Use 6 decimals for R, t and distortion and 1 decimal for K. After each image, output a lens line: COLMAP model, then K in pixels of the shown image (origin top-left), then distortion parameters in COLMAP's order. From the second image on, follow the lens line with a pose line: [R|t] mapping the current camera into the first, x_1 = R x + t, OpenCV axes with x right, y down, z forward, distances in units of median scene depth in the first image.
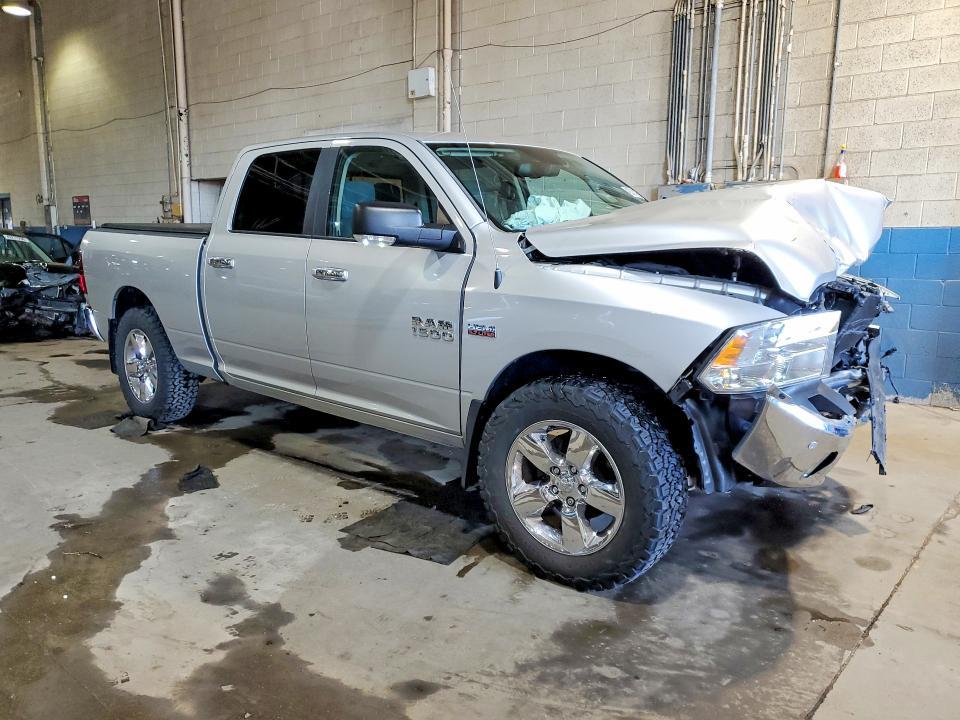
lens RADIAL K [[735.3, 0, 477.6], [0, 735.3, 356.7], [0, 0, 1]] dist [0.000663, 0.010161]
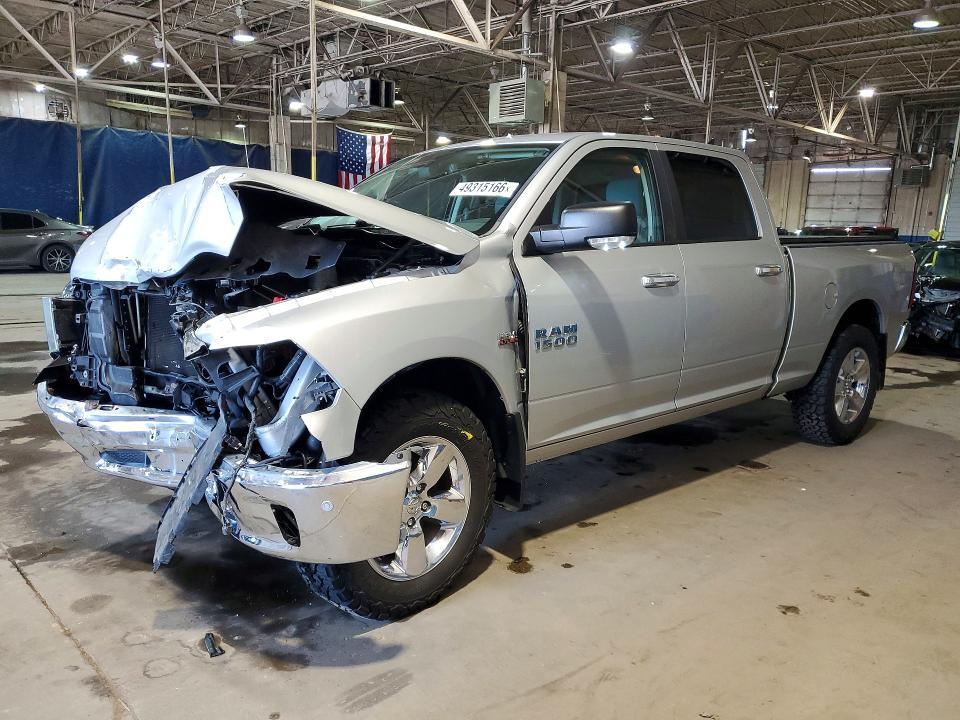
lens RADIAL K [[735.3, 0, 477.6], [0, 735.3, 356.7], [0, 0, 1]] dist [0.000663, 0.010161]
pose [[-0.073938, 0.165437, -0.983445, 1.279616], [-0.195576, 0.964589, 0.176969, -0.238229], [0.977897, 0.205423, -0.038964, 1.386234]]
